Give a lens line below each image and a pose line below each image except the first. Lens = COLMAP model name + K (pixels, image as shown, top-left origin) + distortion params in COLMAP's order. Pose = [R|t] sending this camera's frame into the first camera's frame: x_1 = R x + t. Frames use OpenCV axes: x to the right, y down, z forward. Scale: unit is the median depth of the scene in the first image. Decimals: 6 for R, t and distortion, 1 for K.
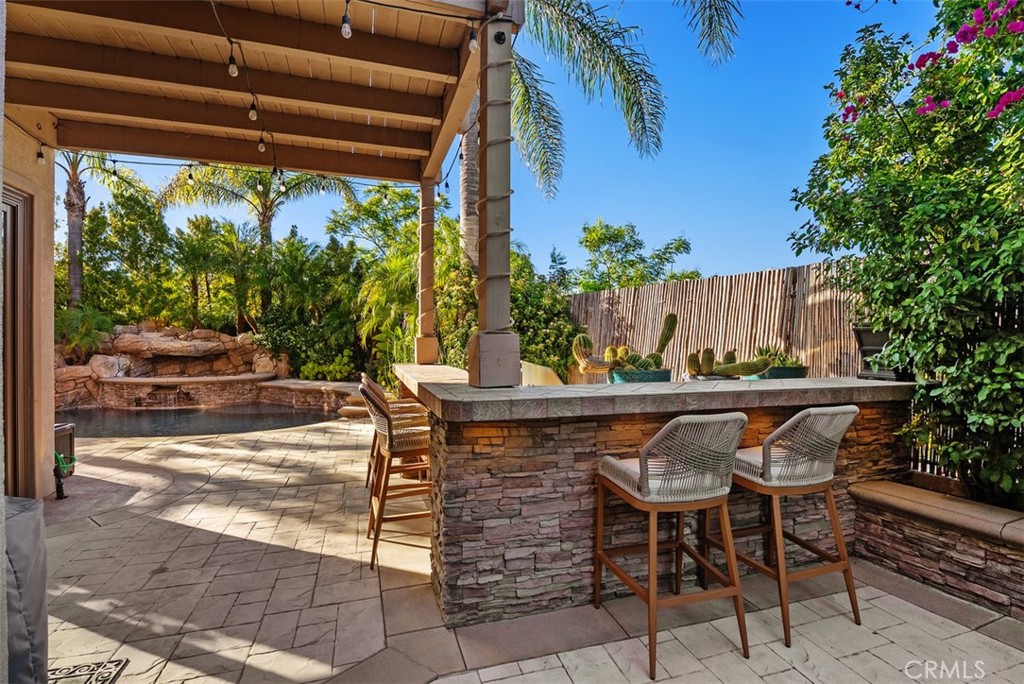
lens RADIAL K [[478.2, 0, 512.0], [0, 478.2, 342.0], [0, 0, 1]] dist [0.000259, 0.000053]
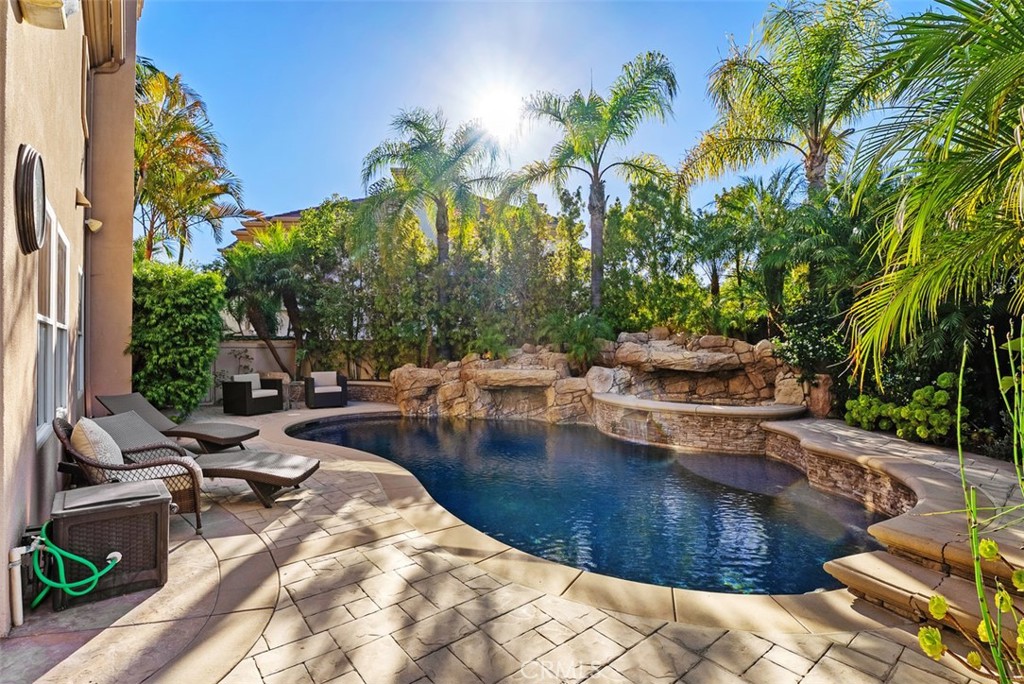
lens RADIAL K [[478.2, 0, 512.0], [0, 478.2, 342.0], [0, 0, 1]] dist [0.000259, 0.000053]
pose [[0.375173, -0.010726, -0.926893, -0.090891], [-0.006451, 0.999879, -0.014182, -0.003889], [0.926932, 0.011300, 0.375058, 0.468280]]
